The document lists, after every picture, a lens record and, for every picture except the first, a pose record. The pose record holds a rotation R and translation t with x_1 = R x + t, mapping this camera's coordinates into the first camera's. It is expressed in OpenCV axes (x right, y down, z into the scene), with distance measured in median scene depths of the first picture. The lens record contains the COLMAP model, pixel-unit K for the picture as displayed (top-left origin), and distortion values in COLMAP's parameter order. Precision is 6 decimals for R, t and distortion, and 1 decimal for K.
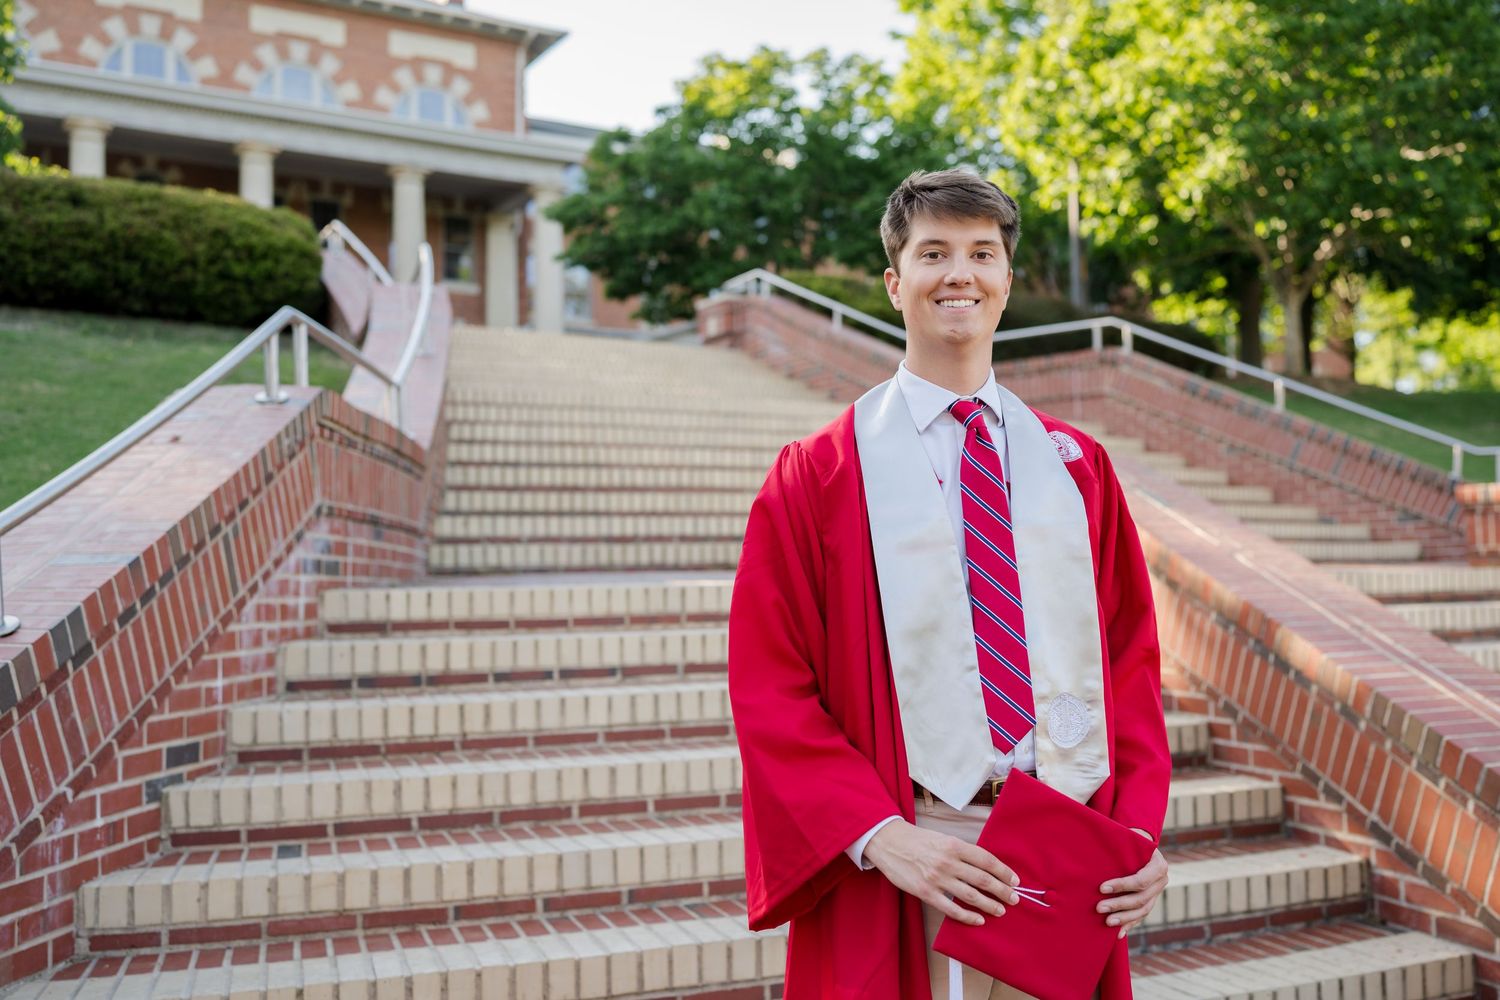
lens RADIAL K [[1447.4, 0, 746.2], [0, 1447.4, 504.0], [0, 0, 1]] dist [-0.003203, 0.019995]
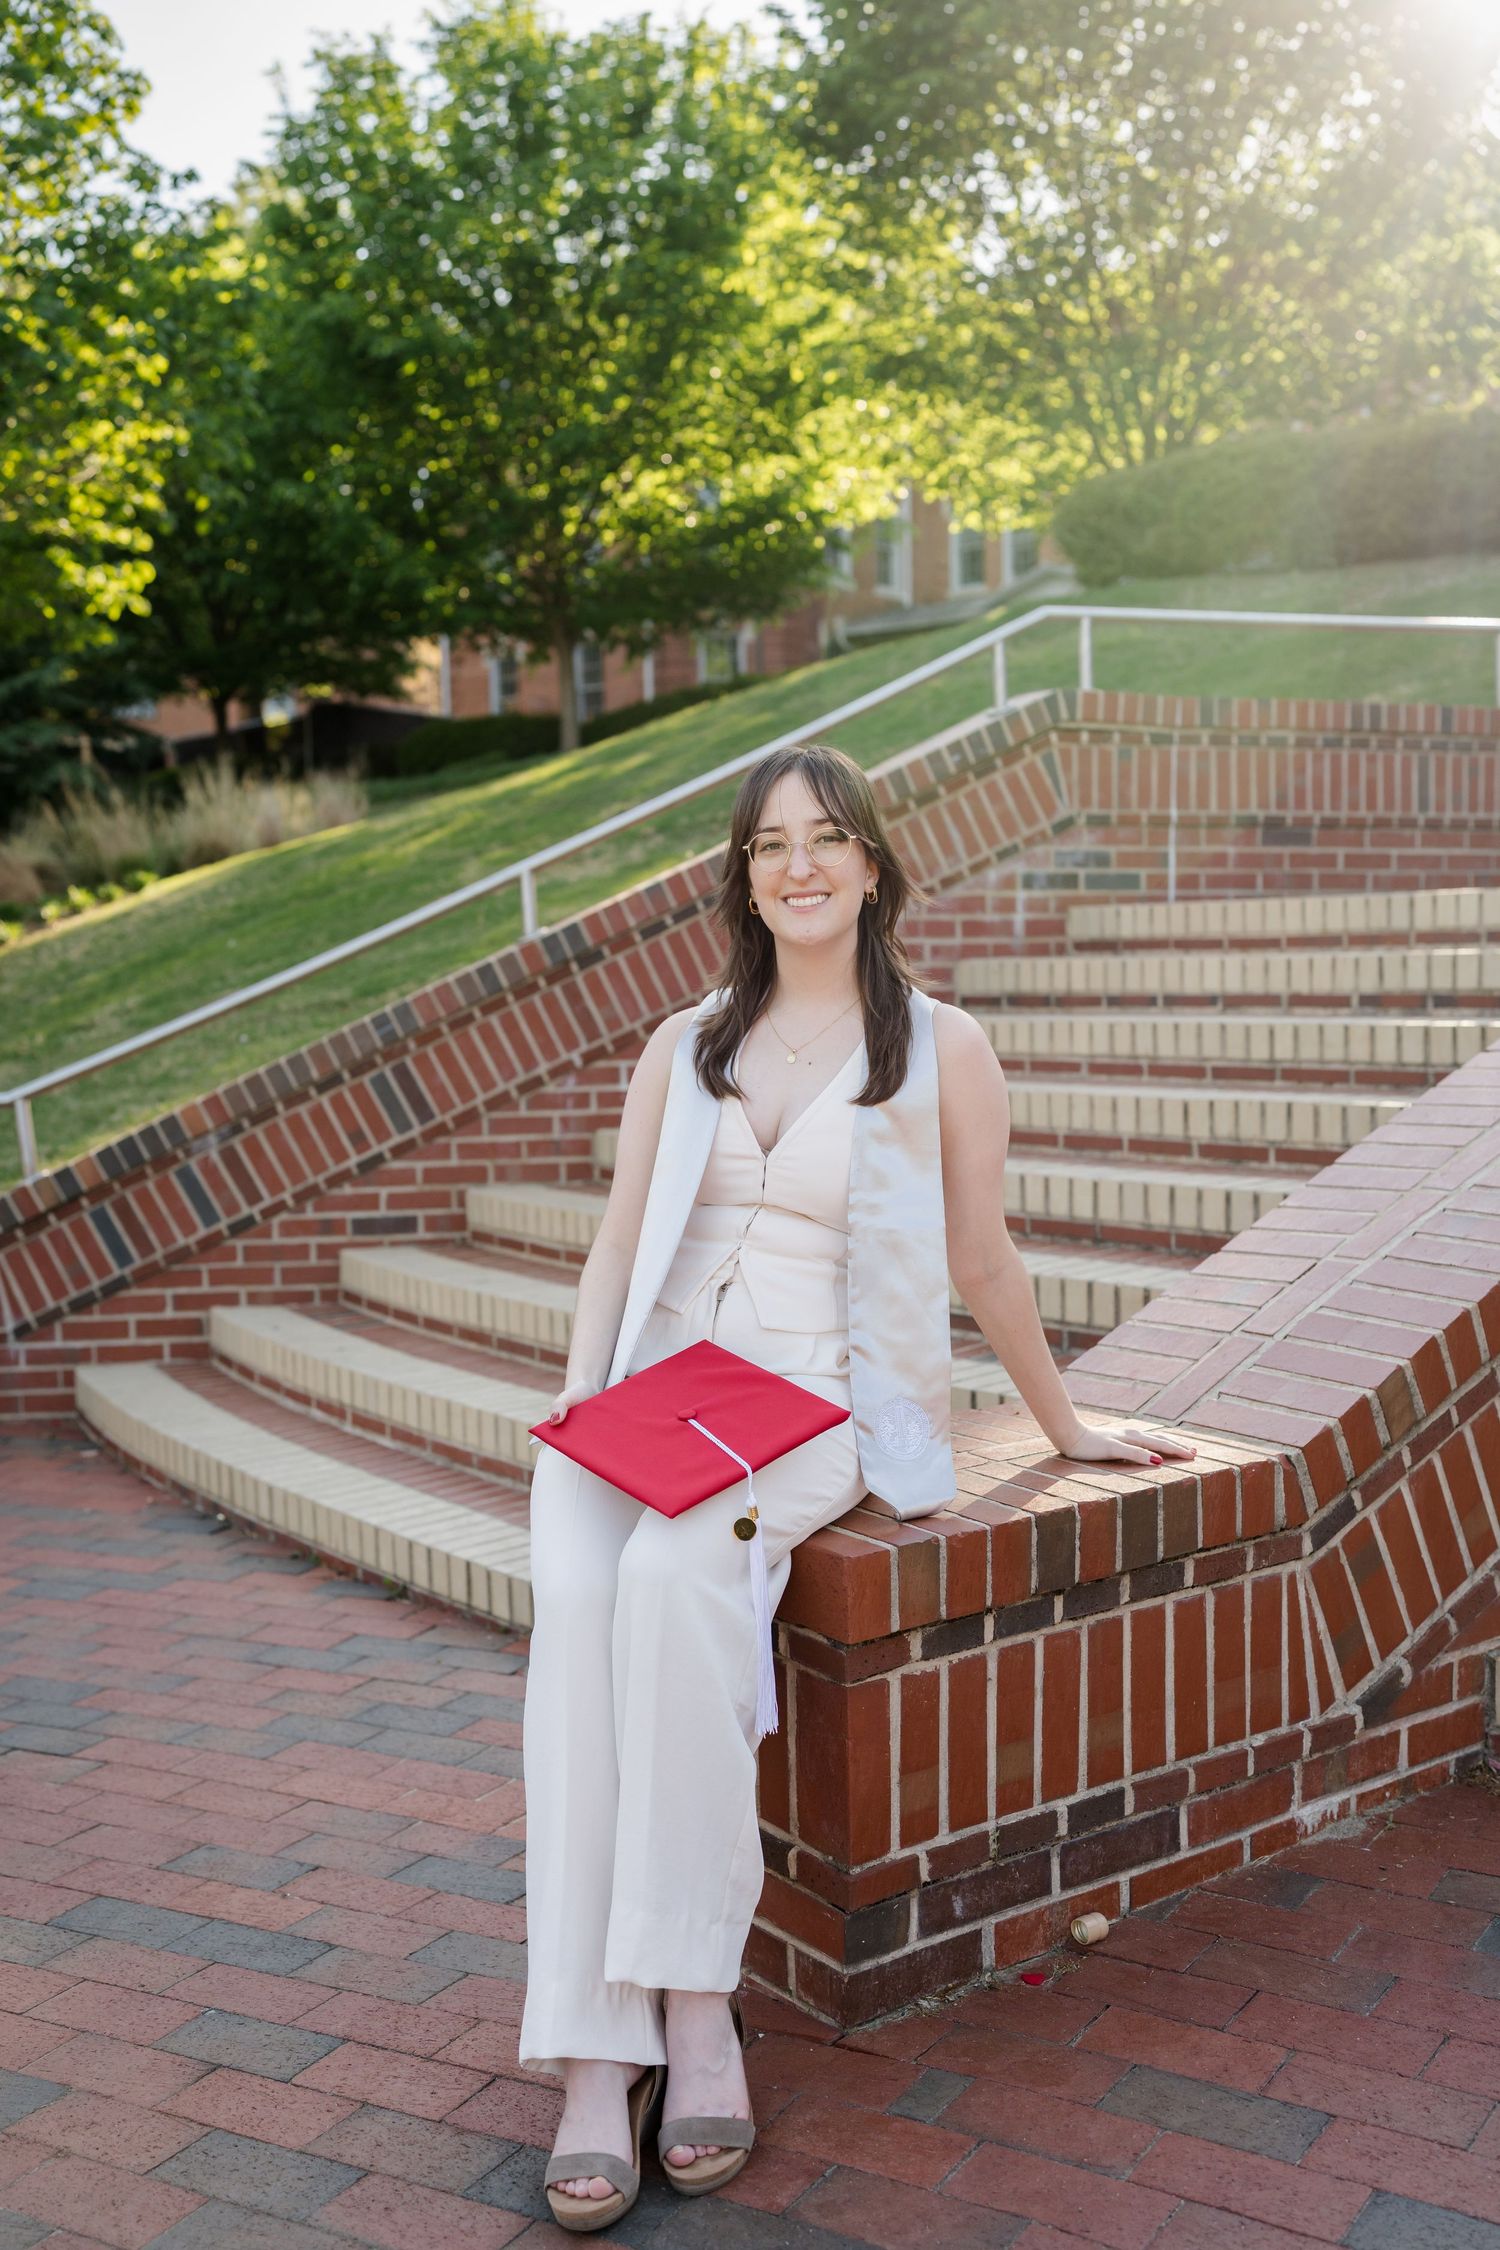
lens RADIAL K [[2137.1, 0, 748.3], [0, 2137.1, 1130.0], [0, 0, 1]] dist [-0.001715, 0.010011]
pose [[0.311789, 0.089870, -0.945892, 1.008641], [0.065978, 0.991066, 0.115910, 0.029510], [0.947858, -0.098547, 0.303074, 0.366951]]
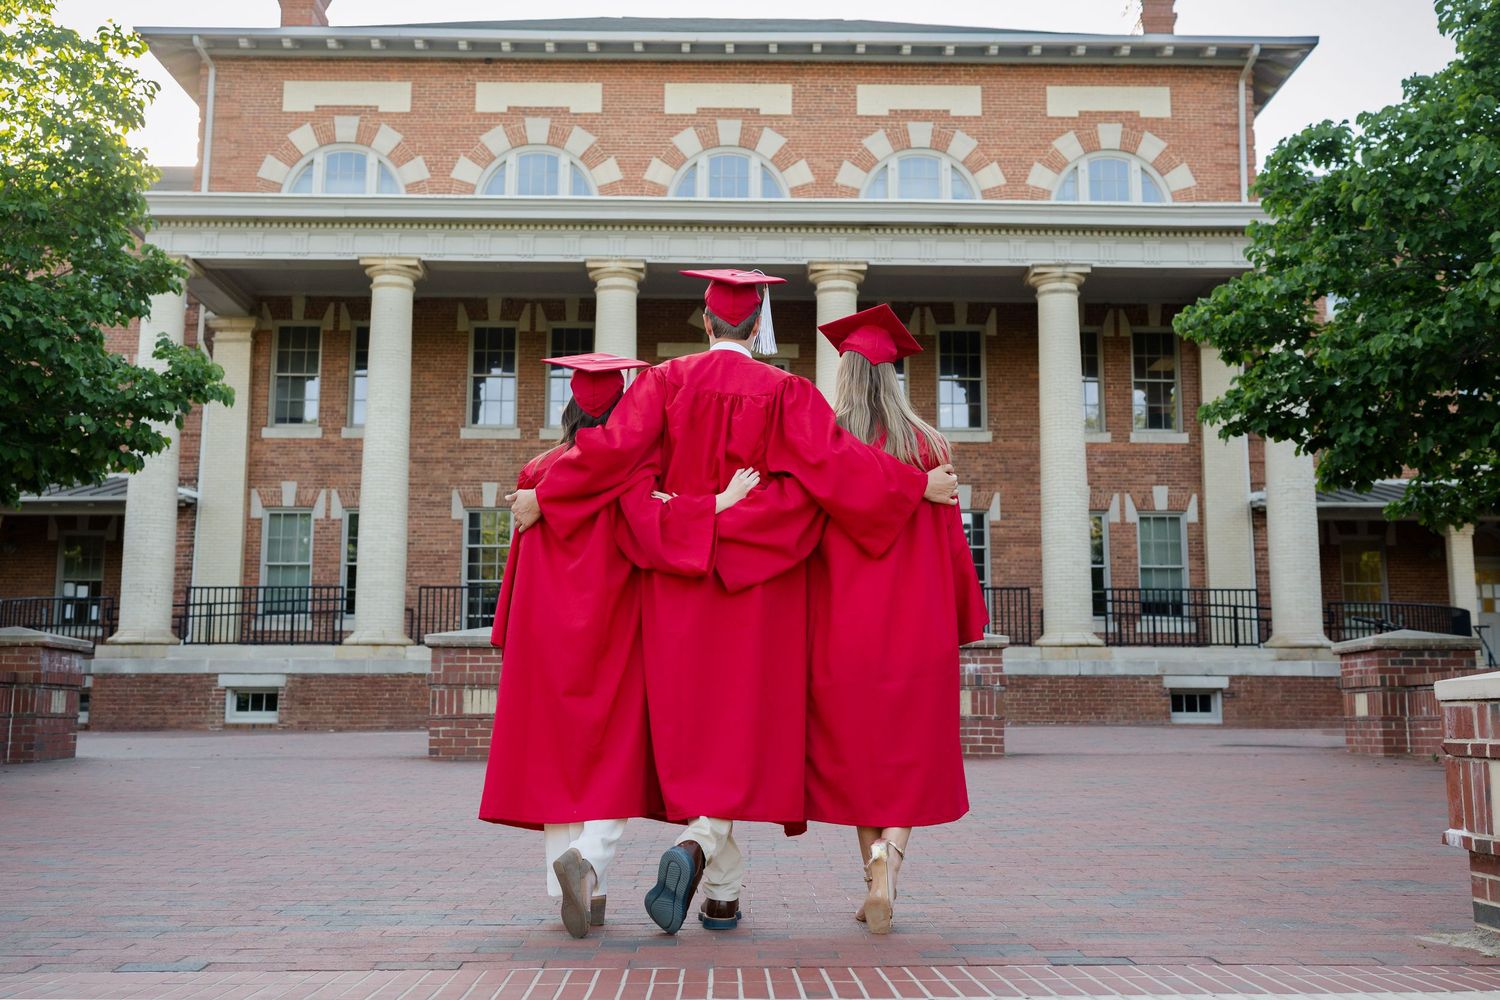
lens RADIAL K [[1559.1, 0, 759.5], [0, 1559.1, 471.2], [0, 0, 1]] dist [-0.004840, 0.014891]
pose [[0.866407, -0.062690, -0.495387, -0.024396], [0.010342, 0.994128, -0.107716, -0.590711], [0.499231, 0.088202, 0.861968, 2.910458]]
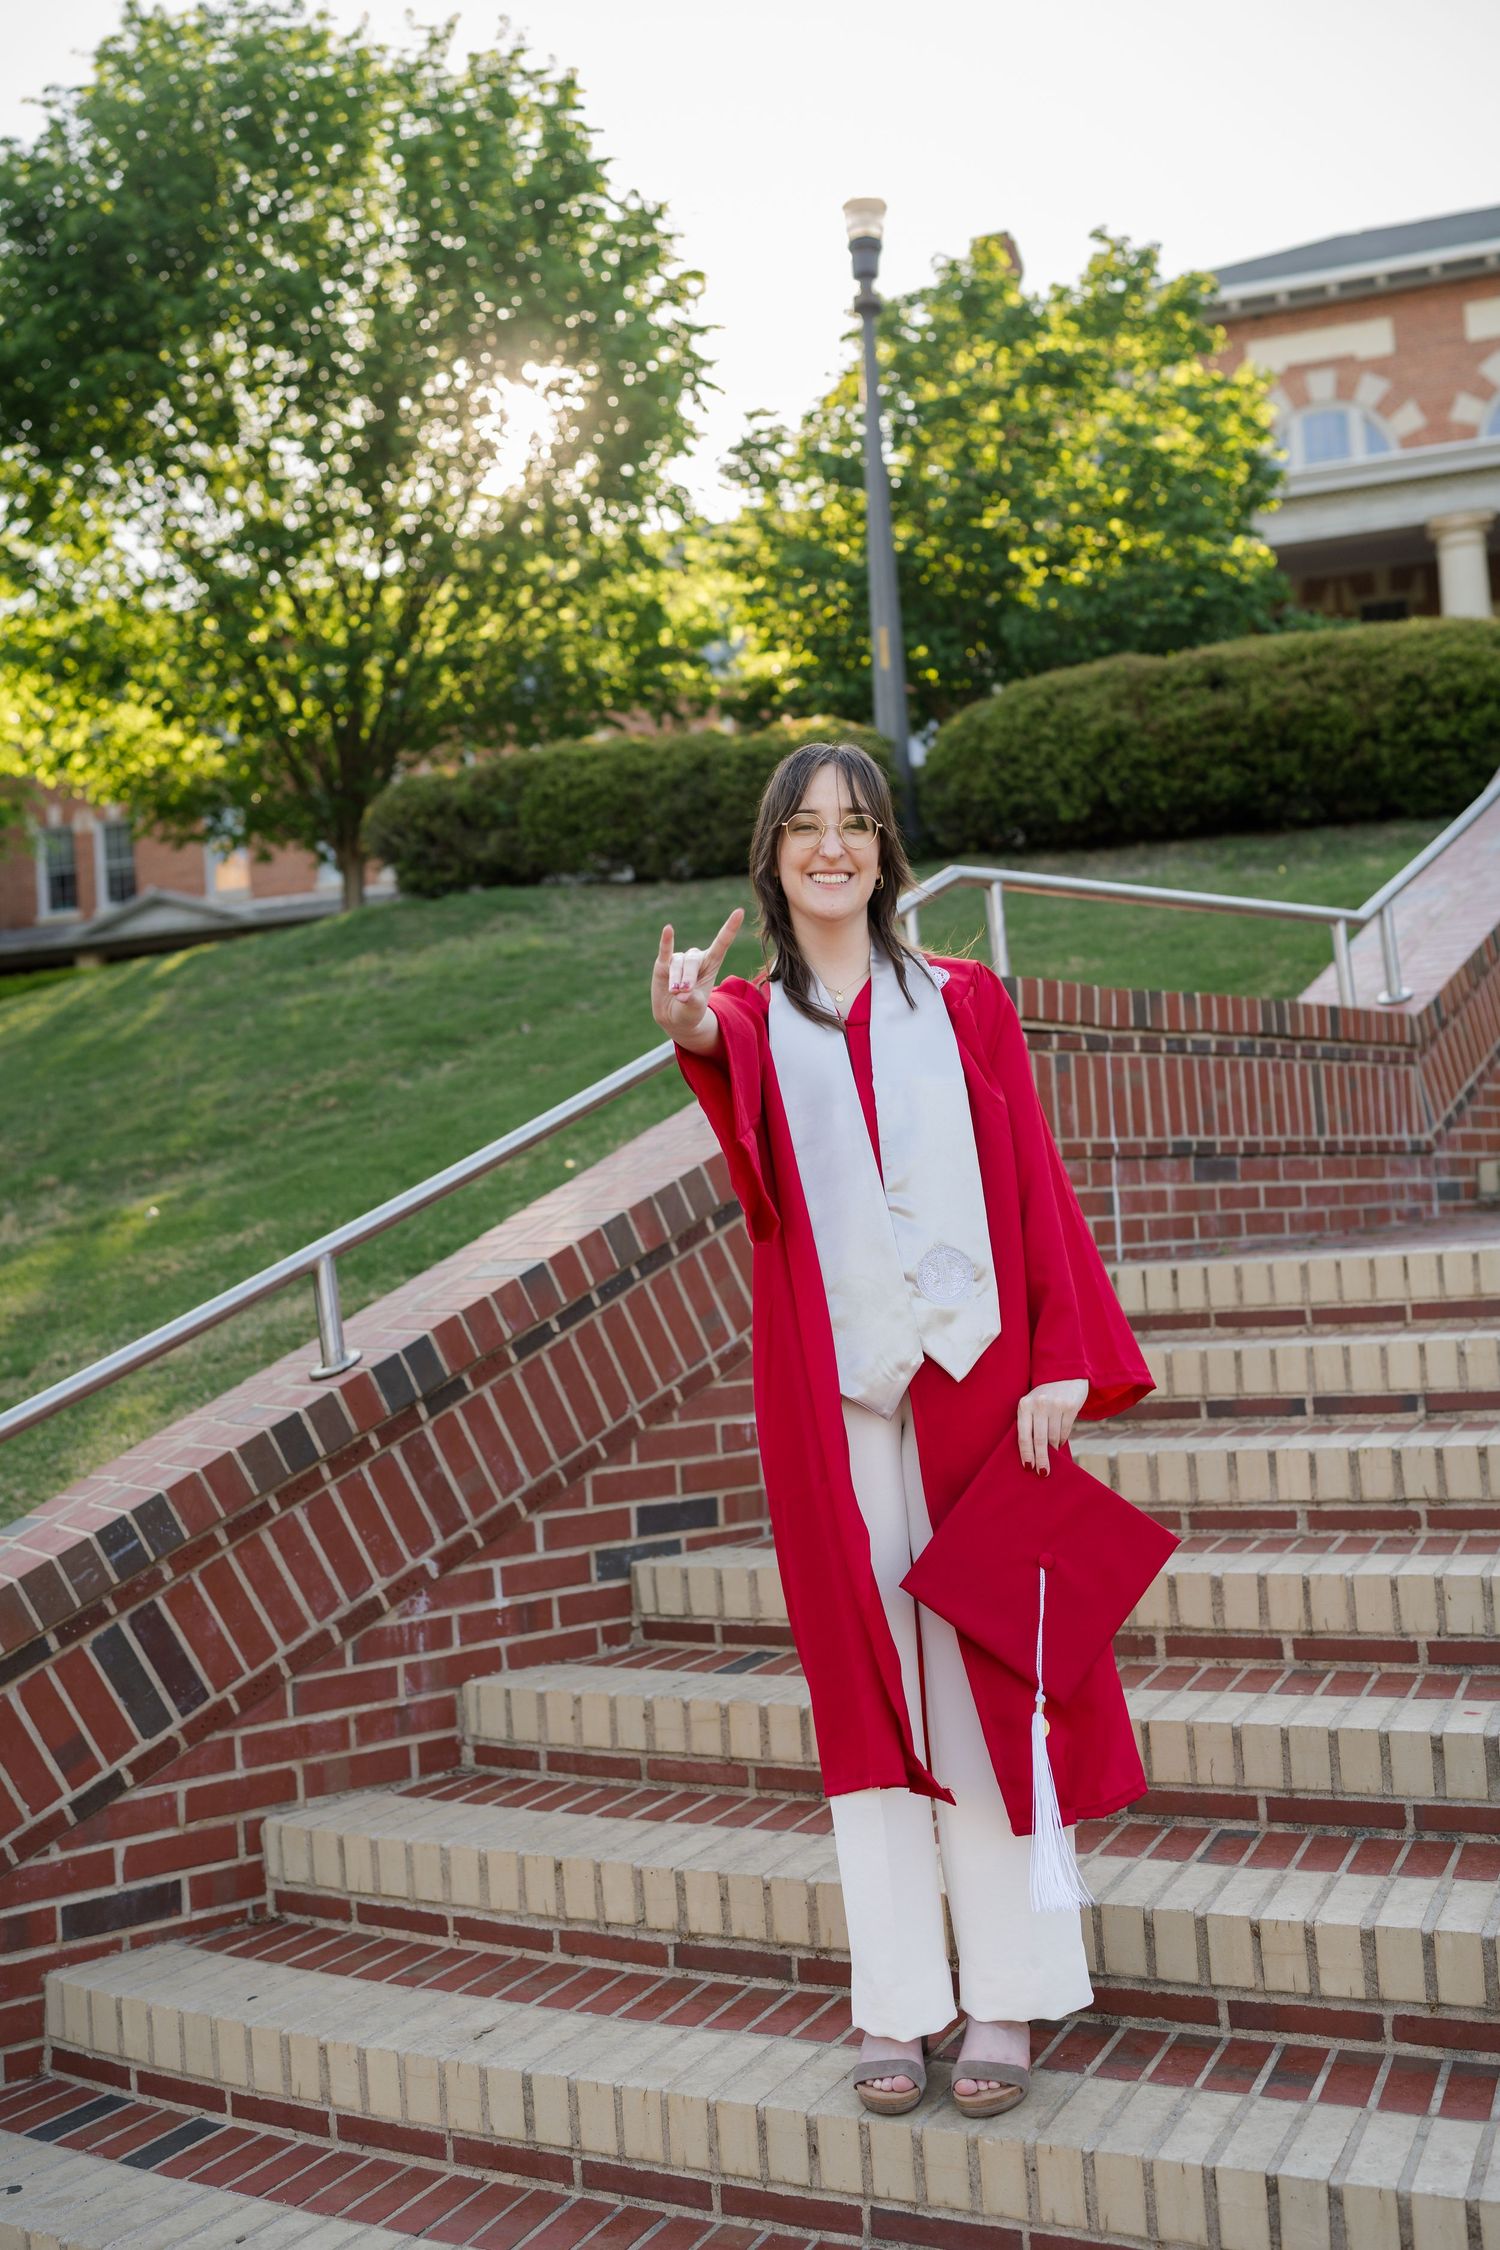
lens RADIAL K [[2155.6, 0, 737.4], [0, 2155.6, 1140.4], [0, 0, 1]] dist [-0.003059, 0.020933]
pose [[0.679342, -0.061275, -0.731259, 0.371577], [0.091548, 0.995799, 0.001606, -0.016407], [0.728089, -0.068036, 0.682098, 0.216340]]
